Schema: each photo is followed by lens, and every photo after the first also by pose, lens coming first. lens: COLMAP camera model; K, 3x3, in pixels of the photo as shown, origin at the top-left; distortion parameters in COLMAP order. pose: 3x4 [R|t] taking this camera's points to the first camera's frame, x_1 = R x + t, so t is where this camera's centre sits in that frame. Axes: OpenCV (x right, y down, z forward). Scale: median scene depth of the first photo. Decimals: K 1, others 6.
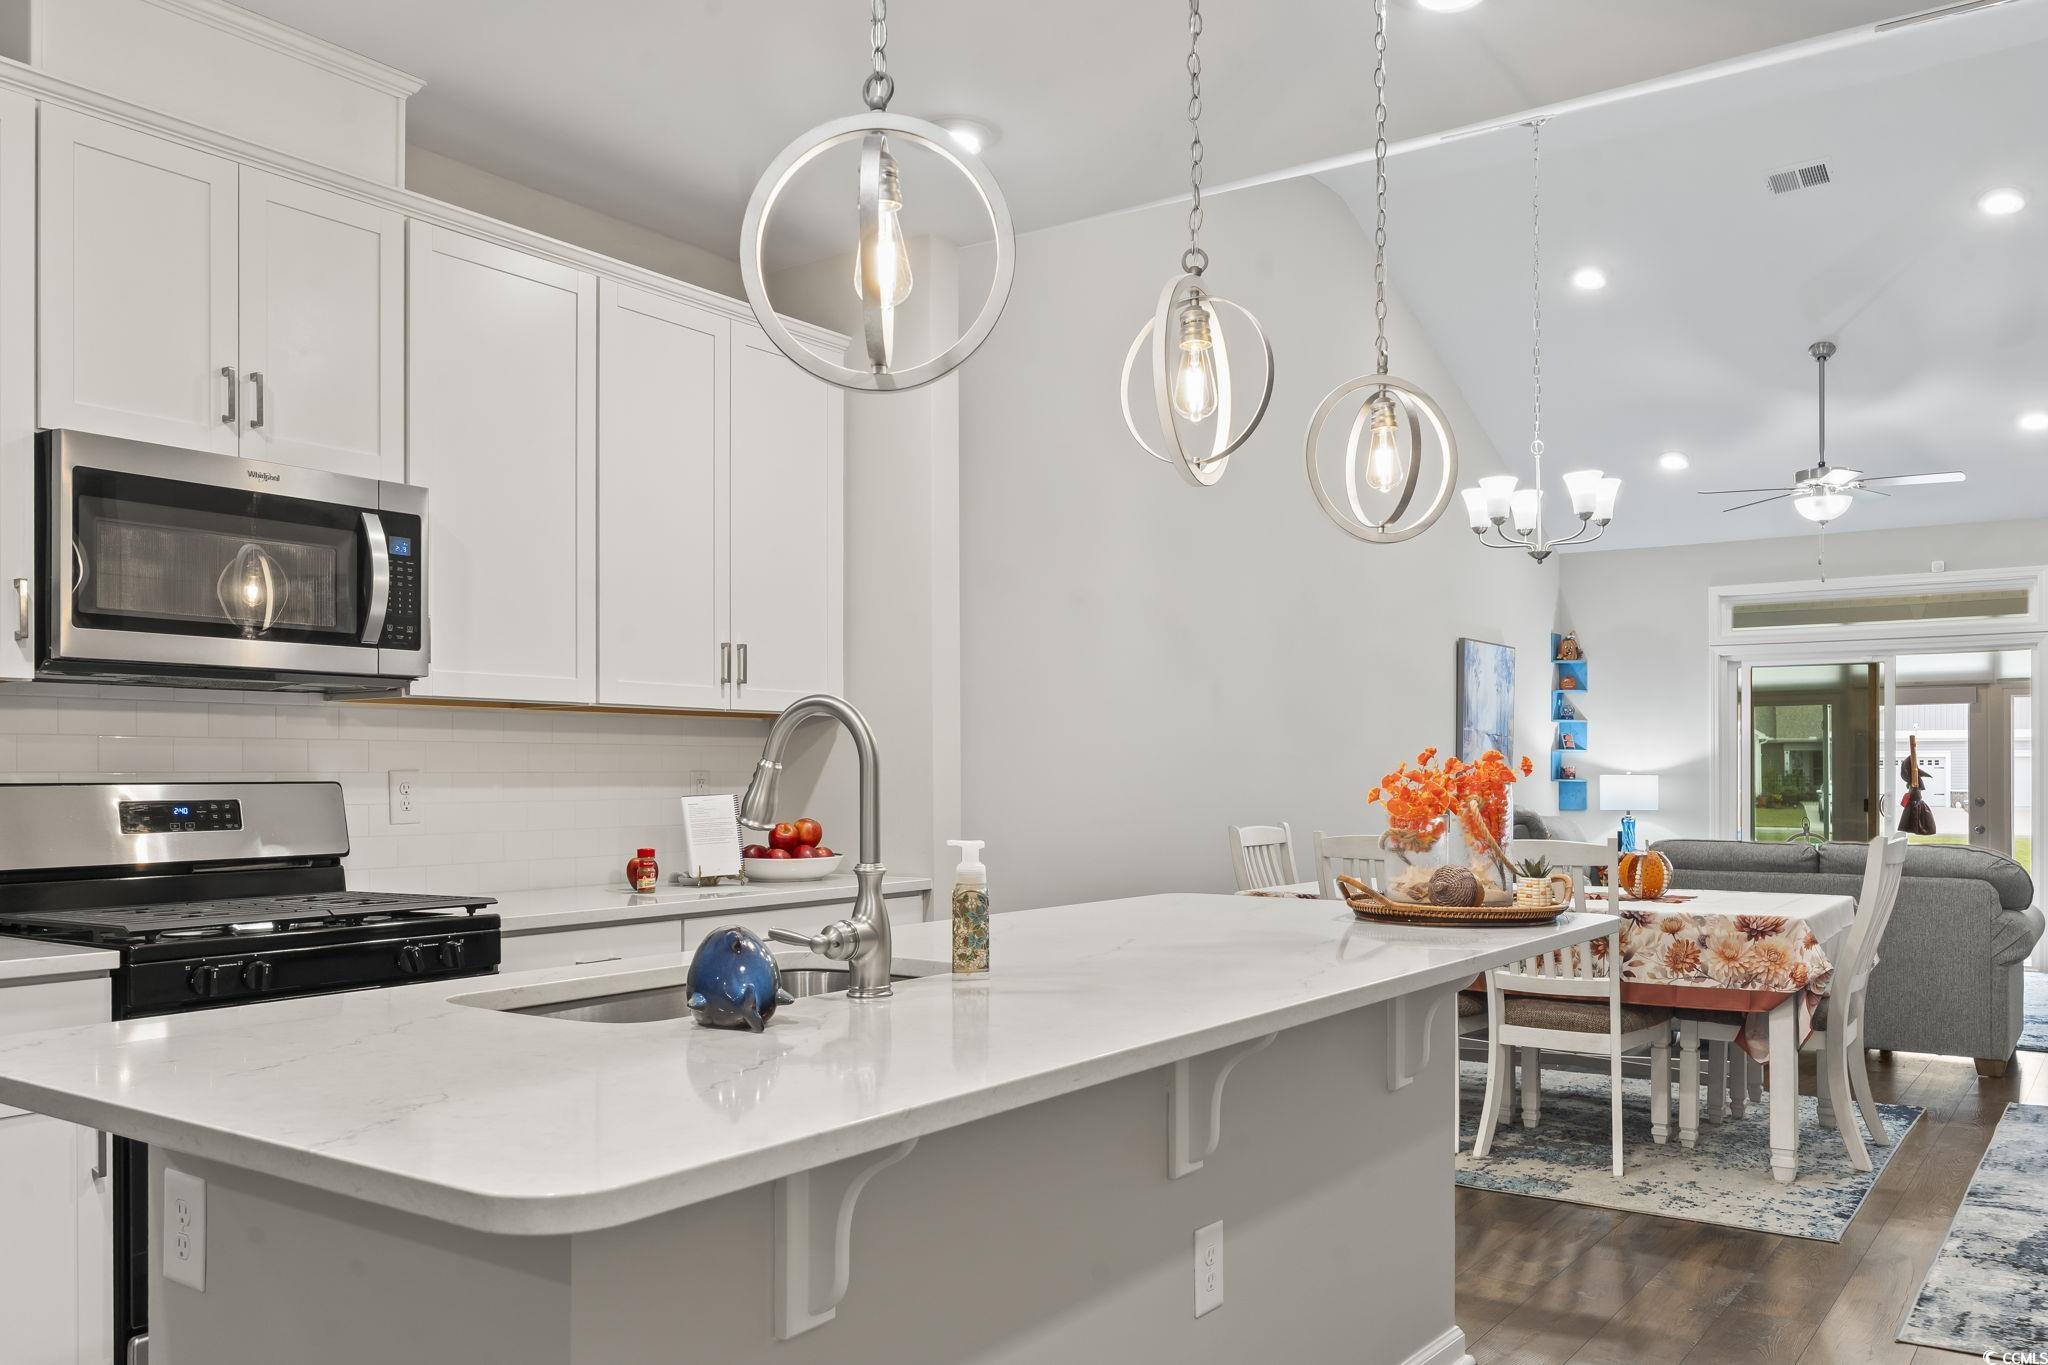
lens RADIAL K [[1621.0, 0, 1004.8], [0, 1621.0, 775.3], [0, 0, 1]] dist [0.001020, -0.004031]
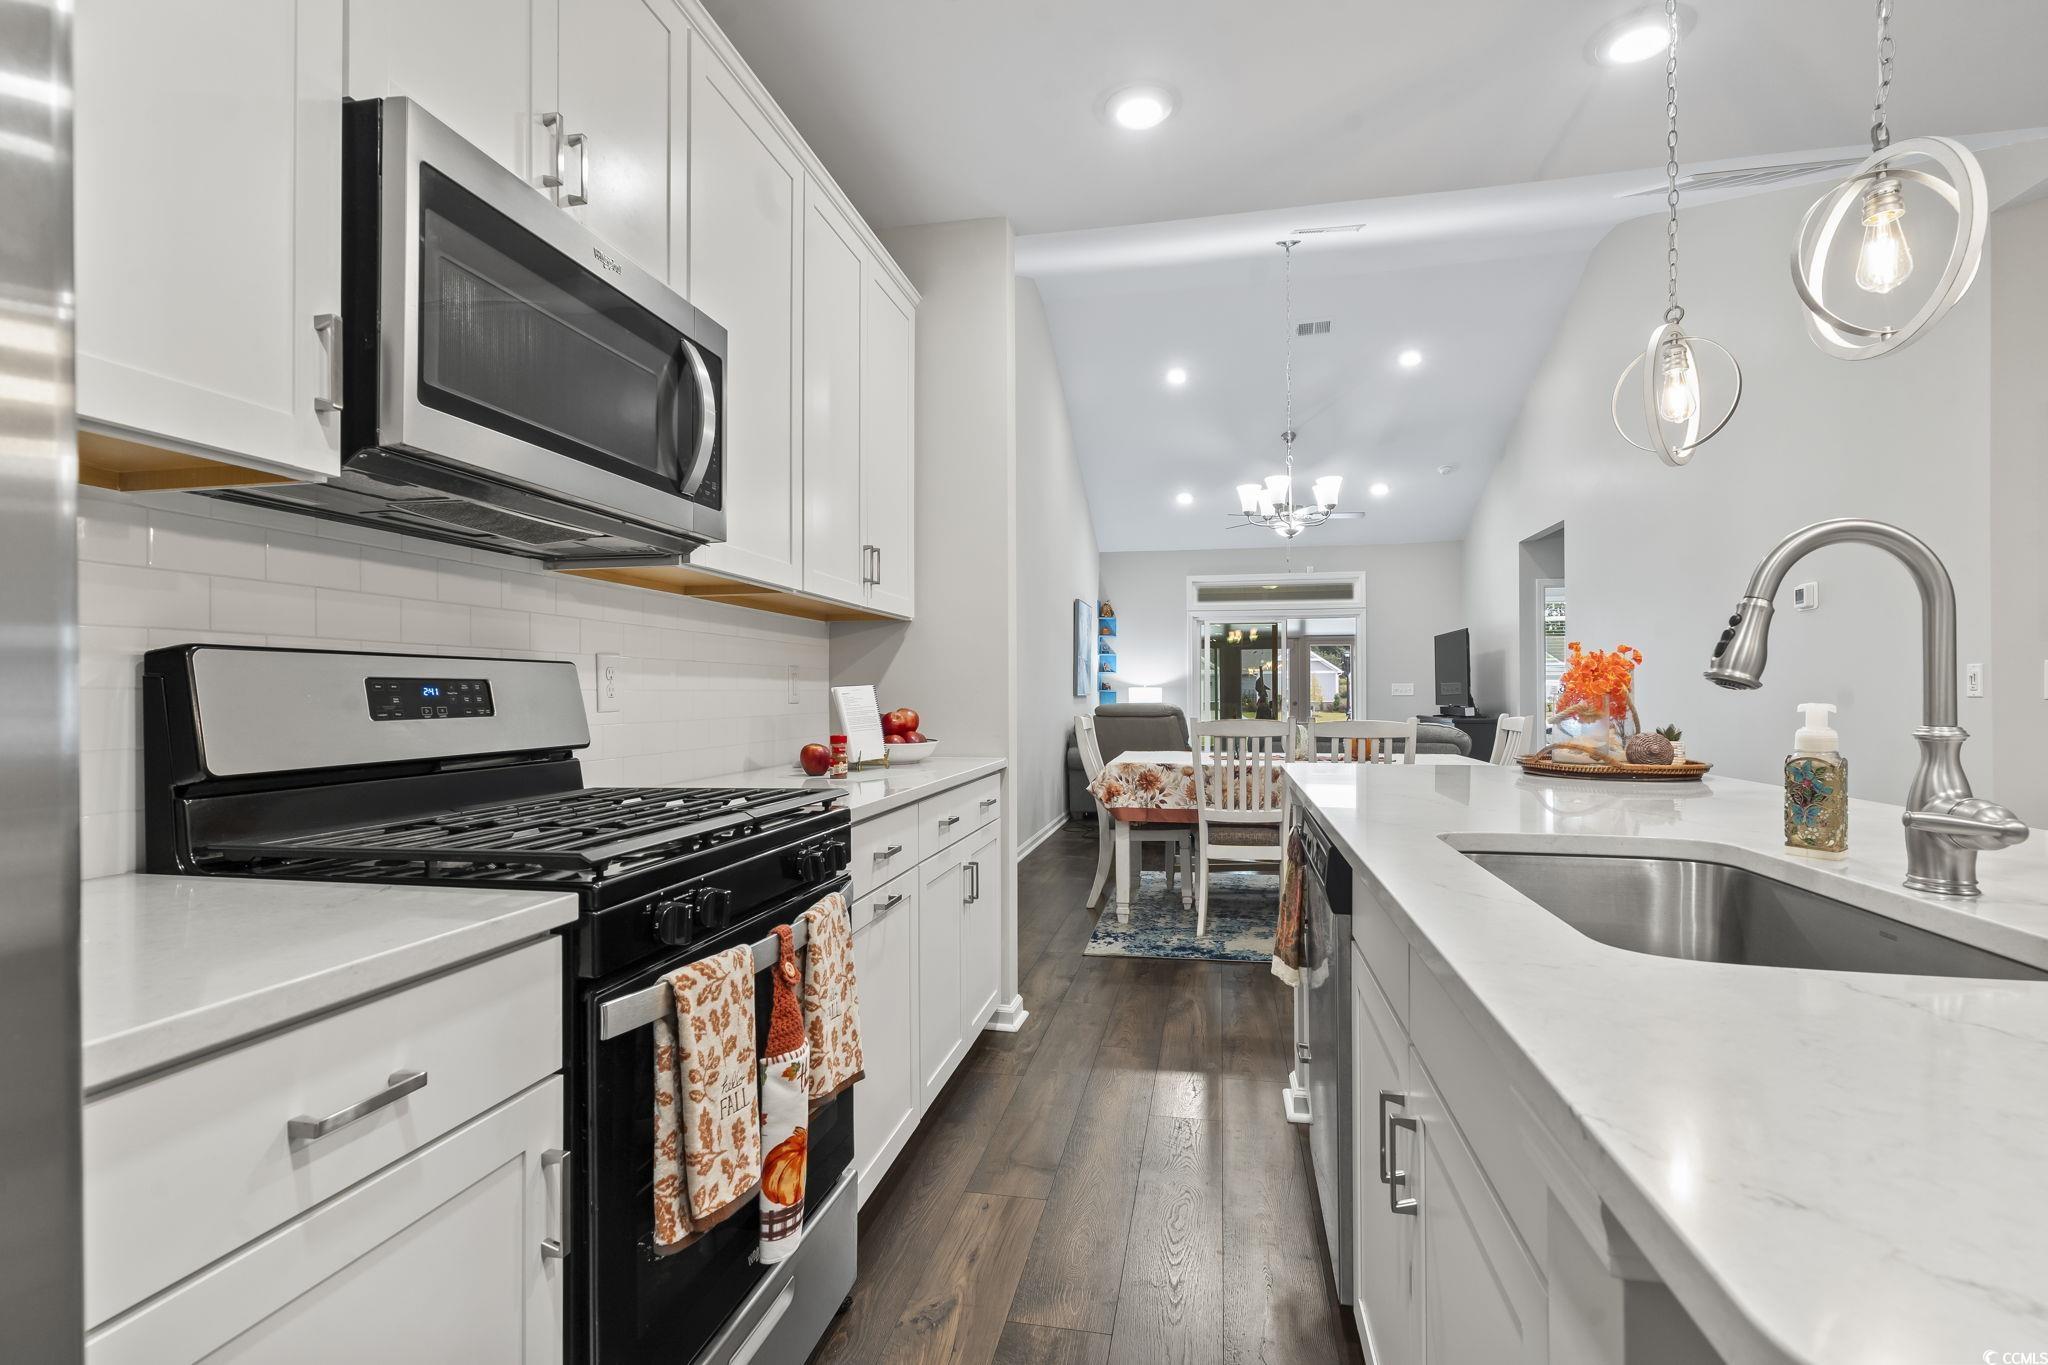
lens RADIAL K [[975.9, 0, 1021.0], [0, 975.9, 688.3], [0, 0, 1]] dist [-0.001152, -0.000138]
pose [[0.912711, 0.001826, 0.408601, -0.350596], [0.001224, 0.999973, -0.007202, 0.019046], [-0.408603, 0.007073, 0.912685, 0.368036]]
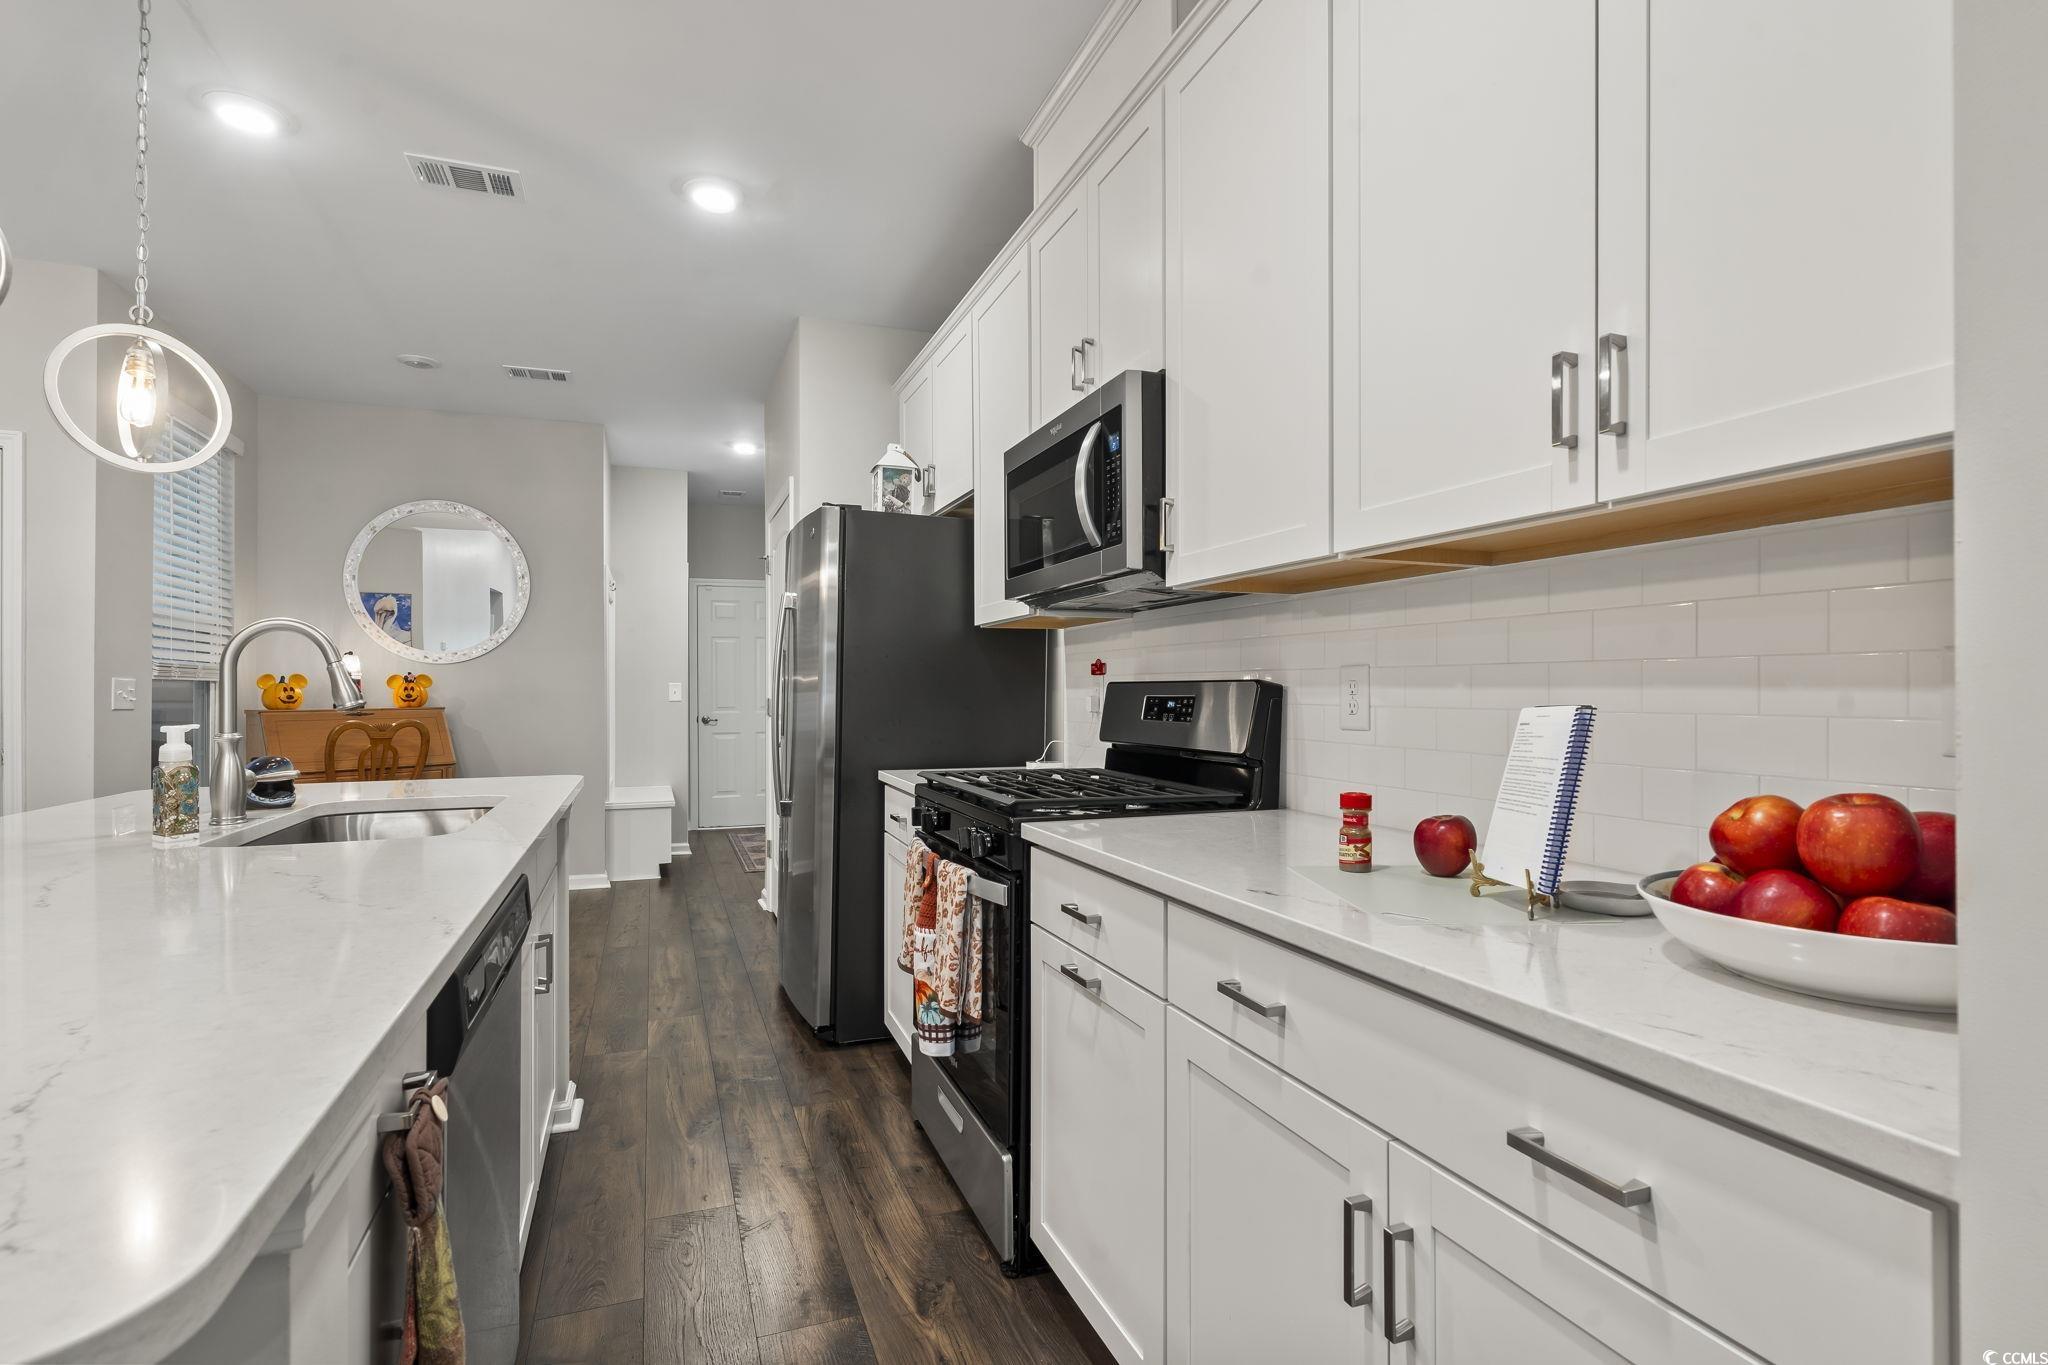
lens RADIAL K [[972.3, 0, 1015.8], [0, 972.3, 682.0], [0, 0, 1]] dist [0.003655, 0.000528]
pose [[-0.555774, -0.003038, -0.831328, 0.127133], [0.001273, 0.999989, -0.004506, 0.006727], [0.831332, -0.003563, -0.555764, 1.037192]]
